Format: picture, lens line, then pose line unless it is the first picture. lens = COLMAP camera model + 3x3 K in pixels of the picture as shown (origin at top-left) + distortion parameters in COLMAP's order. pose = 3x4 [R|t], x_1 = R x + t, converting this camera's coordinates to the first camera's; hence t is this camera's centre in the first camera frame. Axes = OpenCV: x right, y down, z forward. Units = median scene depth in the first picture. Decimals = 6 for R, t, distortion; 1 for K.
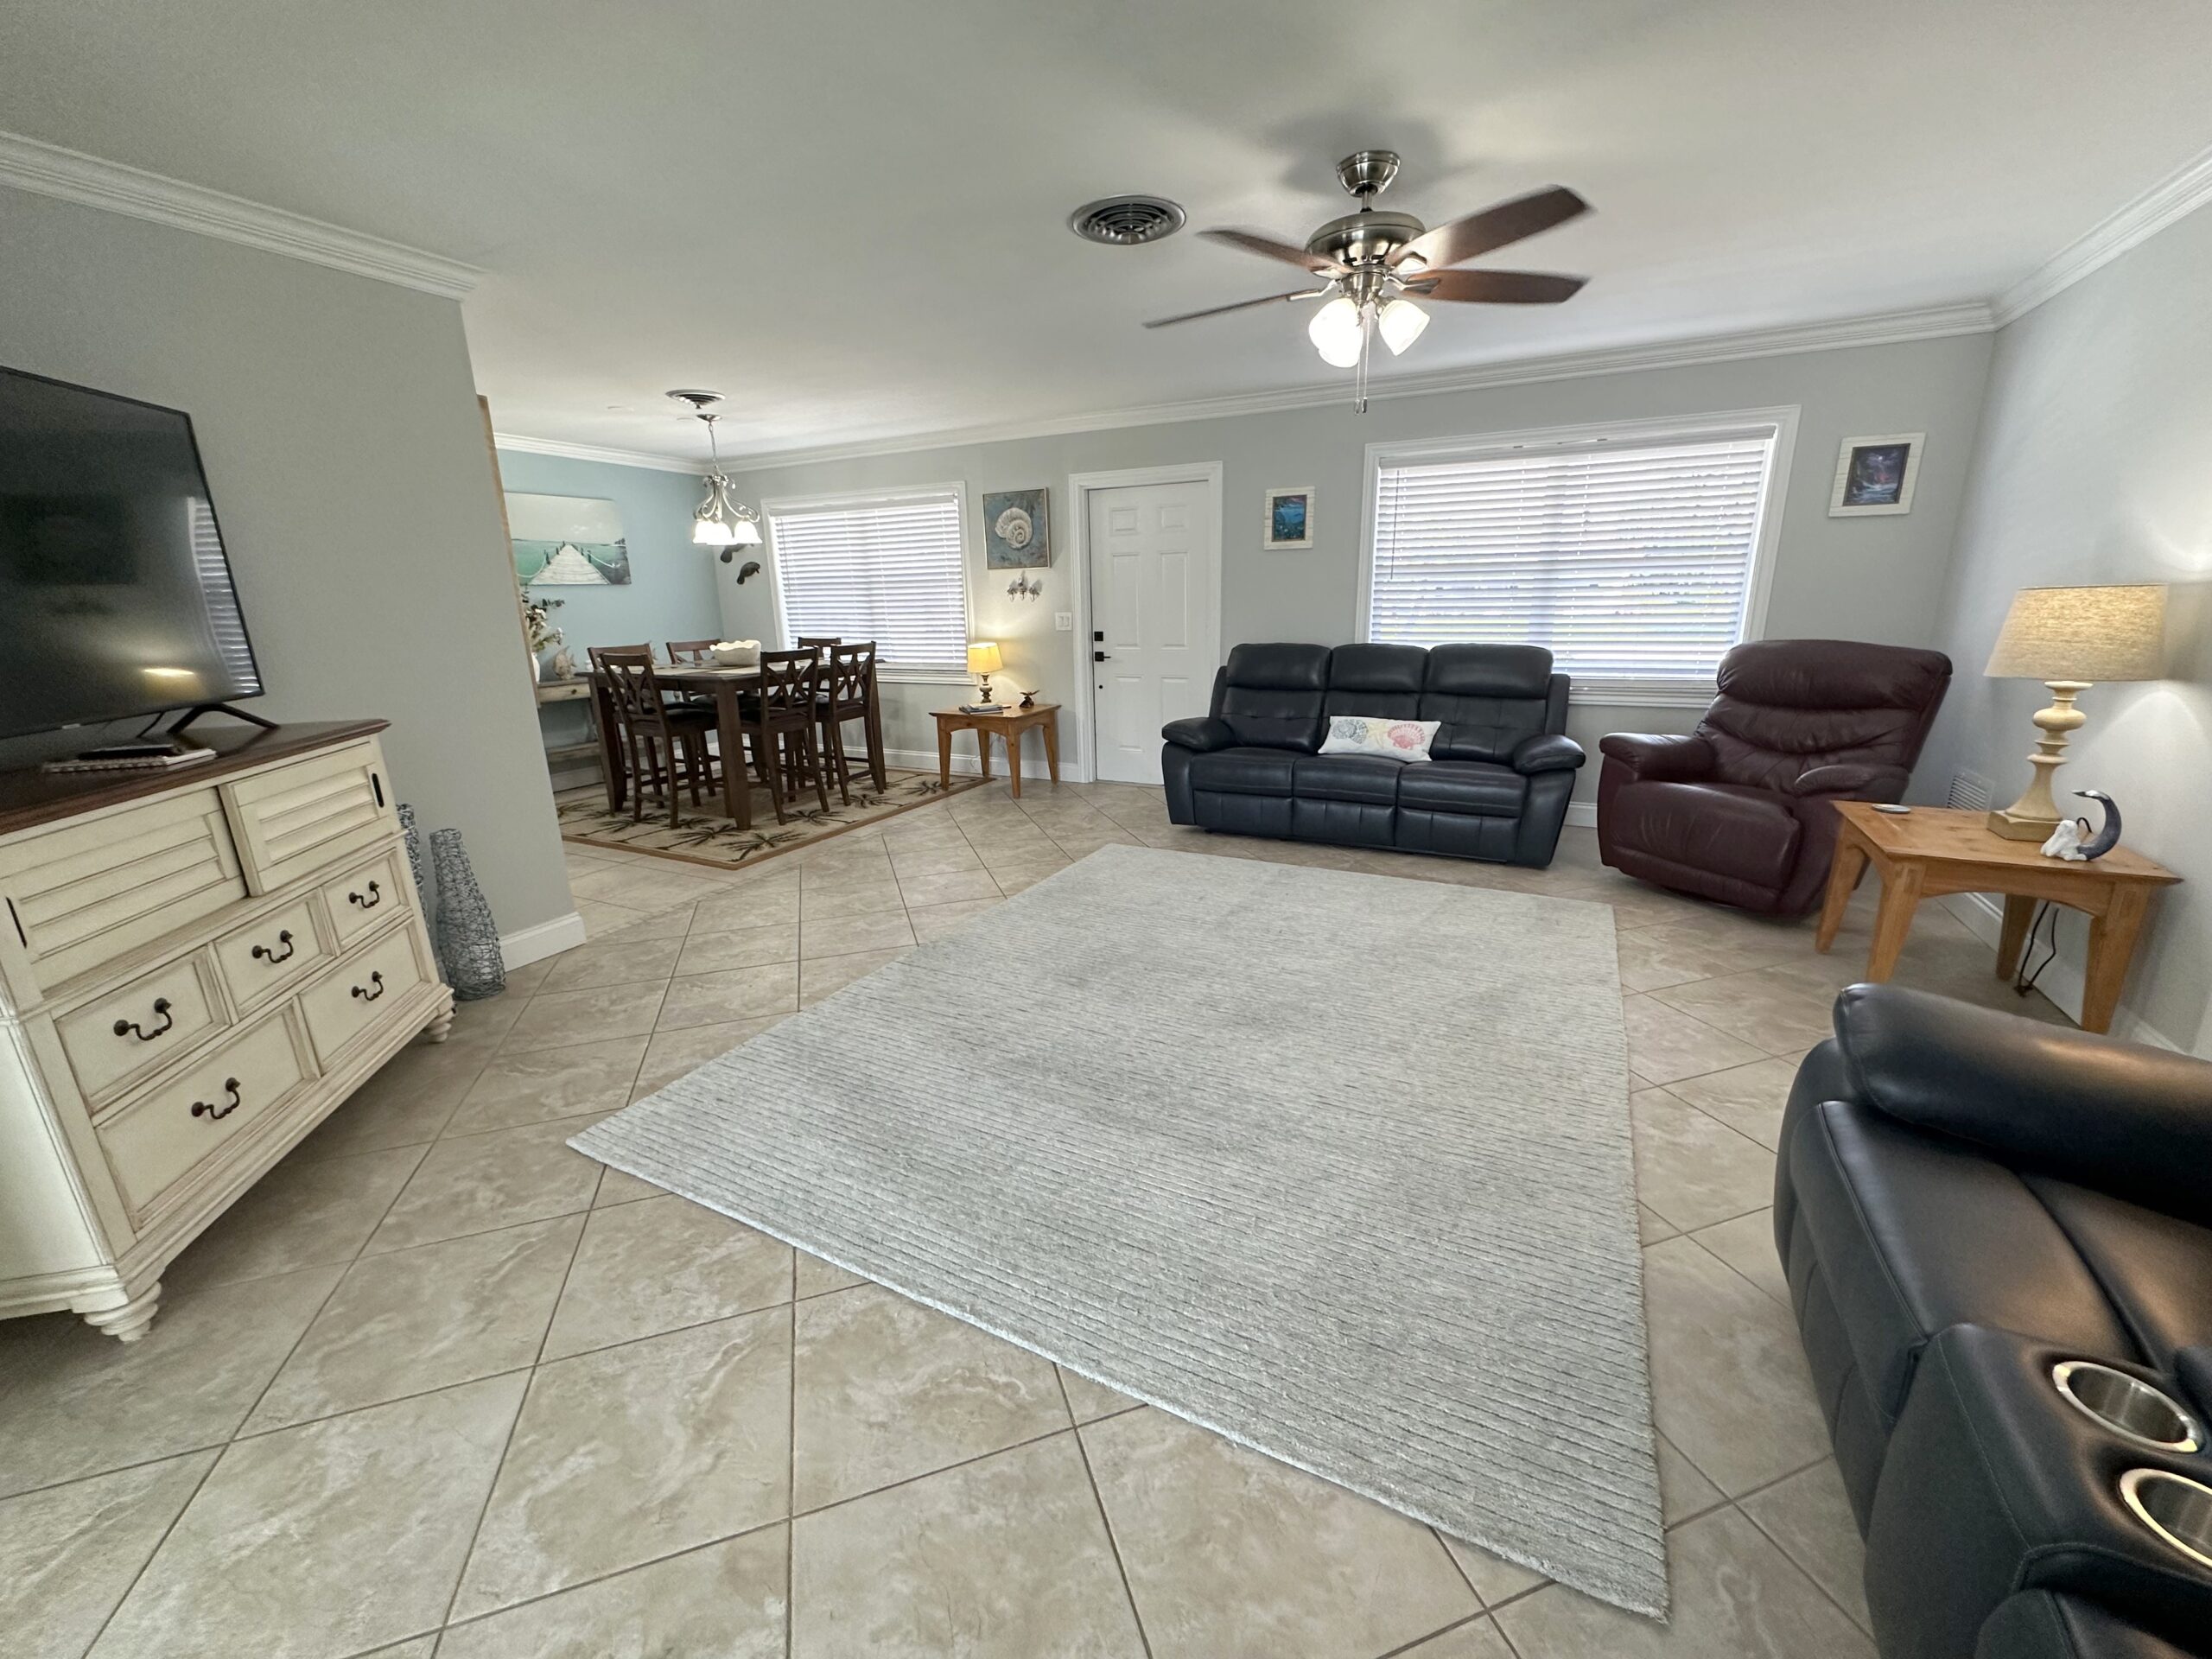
lens RADIAL K [[878.6, 0, 1106.0], [0, 878.6, 829.5], [0, 0, 1]] dist [-0.006510, -0.000426]
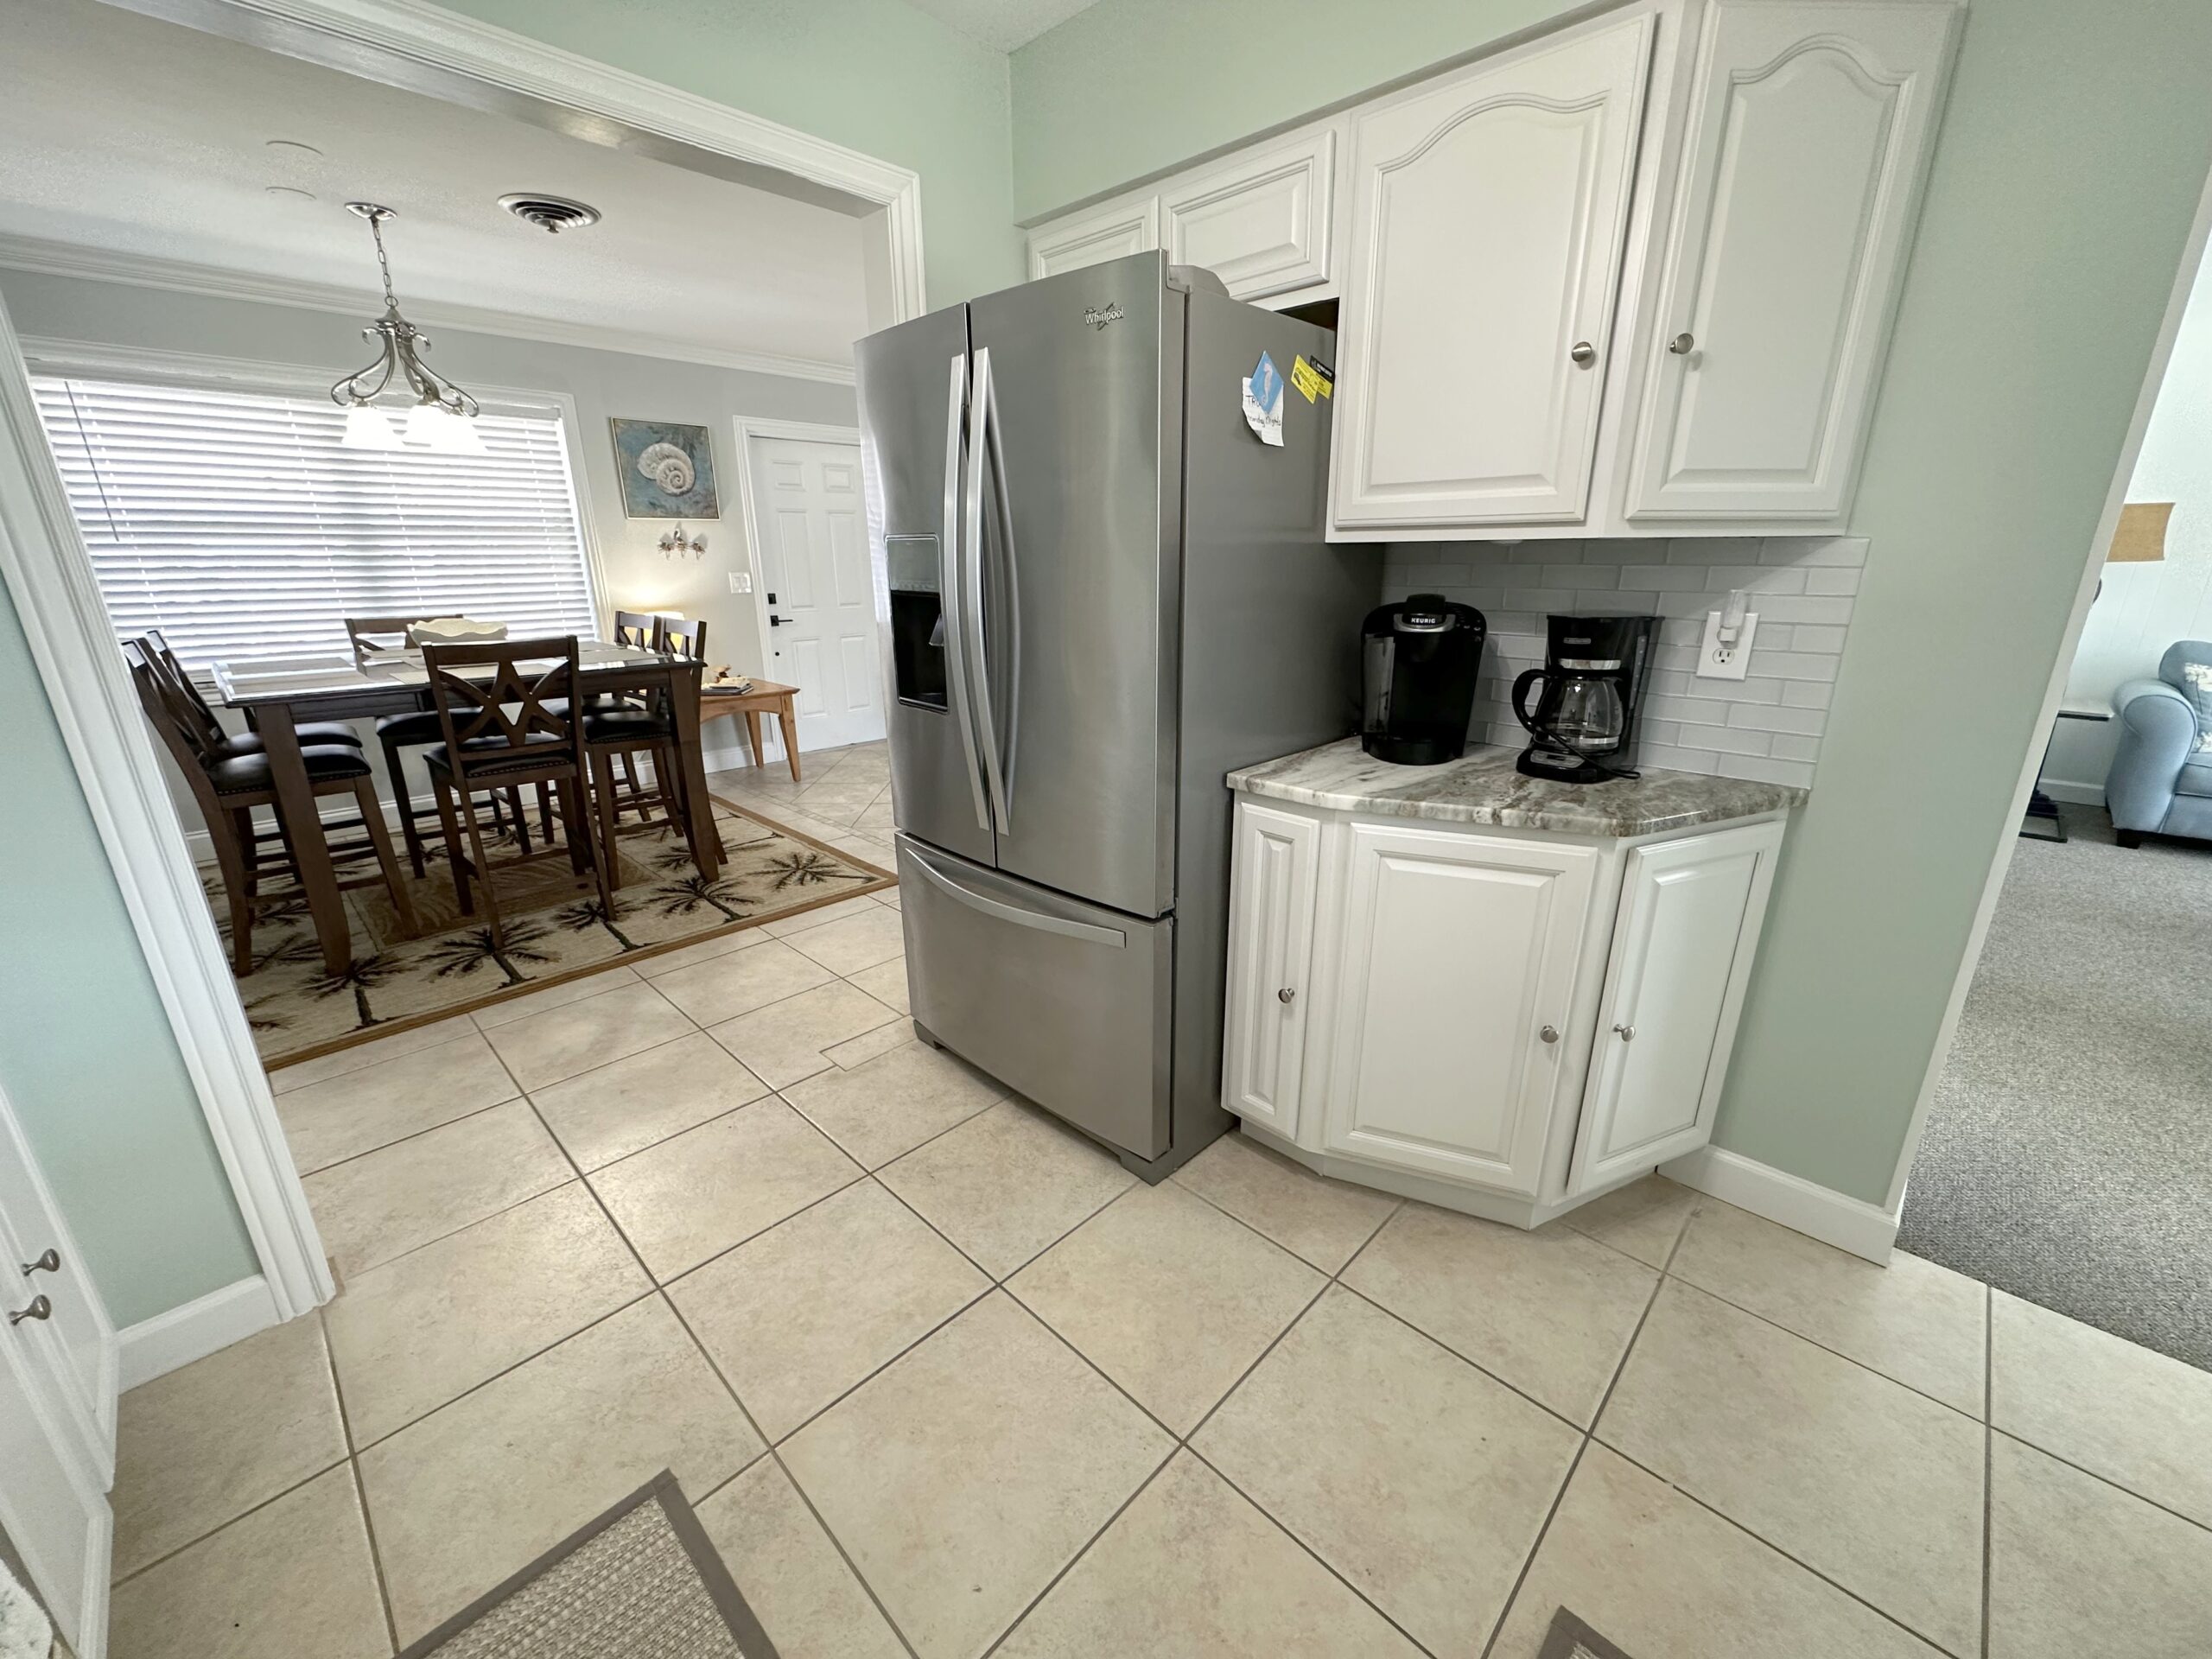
lens RADIAL K [[878.6, 0, 1106.0], [0, 878.6, 829.5], [0, 0, 1]] dist [-0.006510, -0.000426]
pose [[0.296444, -0.265532, 0.917395, -0.820175], [0.239941, 0.950470, 0.197572, -0.086934], [-0.924418, 0.161552, 0.345473, 0.394691]]
